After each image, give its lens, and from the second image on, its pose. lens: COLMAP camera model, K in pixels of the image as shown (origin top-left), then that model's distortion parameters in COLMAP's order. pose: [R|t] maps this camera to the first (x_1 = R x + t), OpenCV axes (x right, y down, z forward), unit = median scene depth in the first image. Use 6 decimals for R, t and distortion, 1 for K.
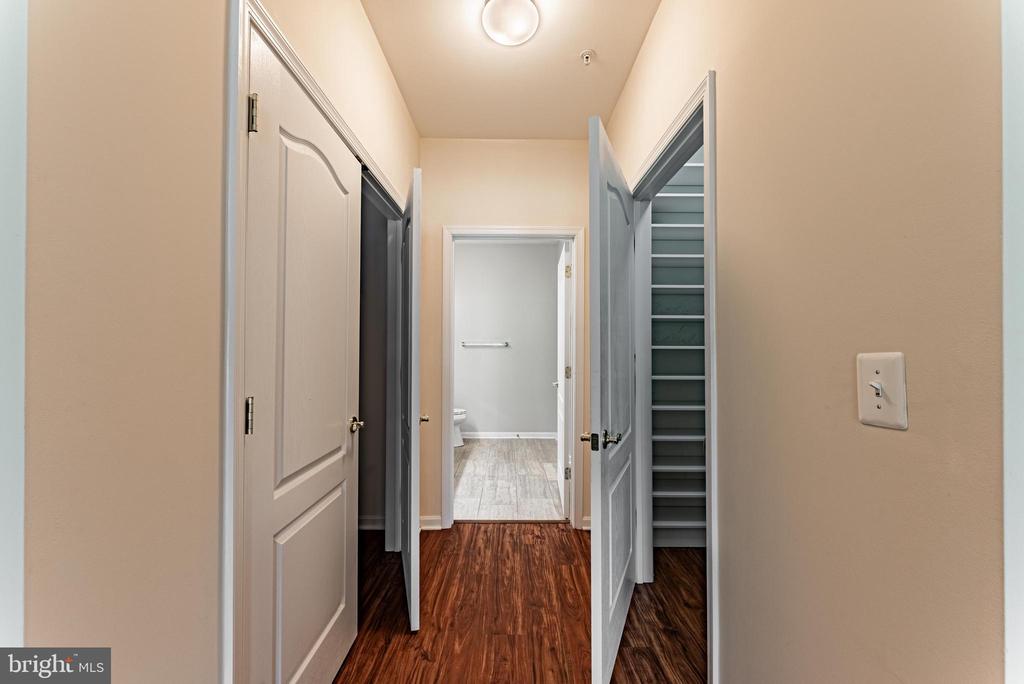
lens RADIAL K [[406.2, 0, 511.5], [0, 406.2, 342.8], [0, 0, 1]] dist [0.001076, -0.000232]
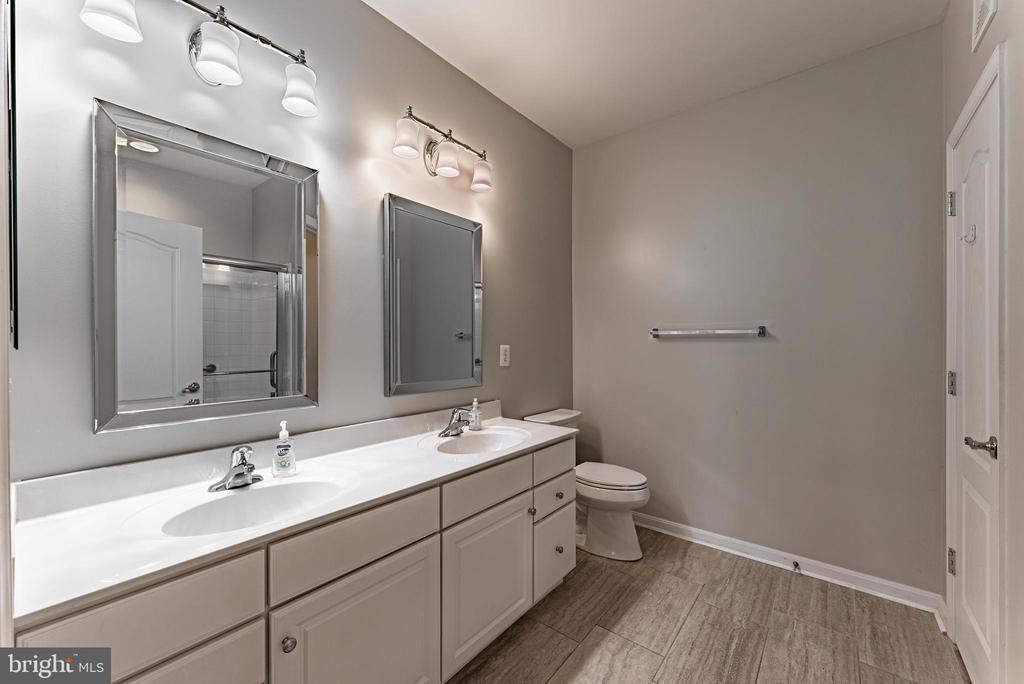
lens RADIAL K [[406.2, 0, 511.5], [0, 406.2, 342.8], [0, 0, 1]] dist [0.001076, -0.000232]
pose [[0.773480, -0.003797, -0.633810, 0.052155], [0.013755, 0.999847, 0.010796, 0.007754], [0.633672, -0.017069, 0.773414, 0.528260]]
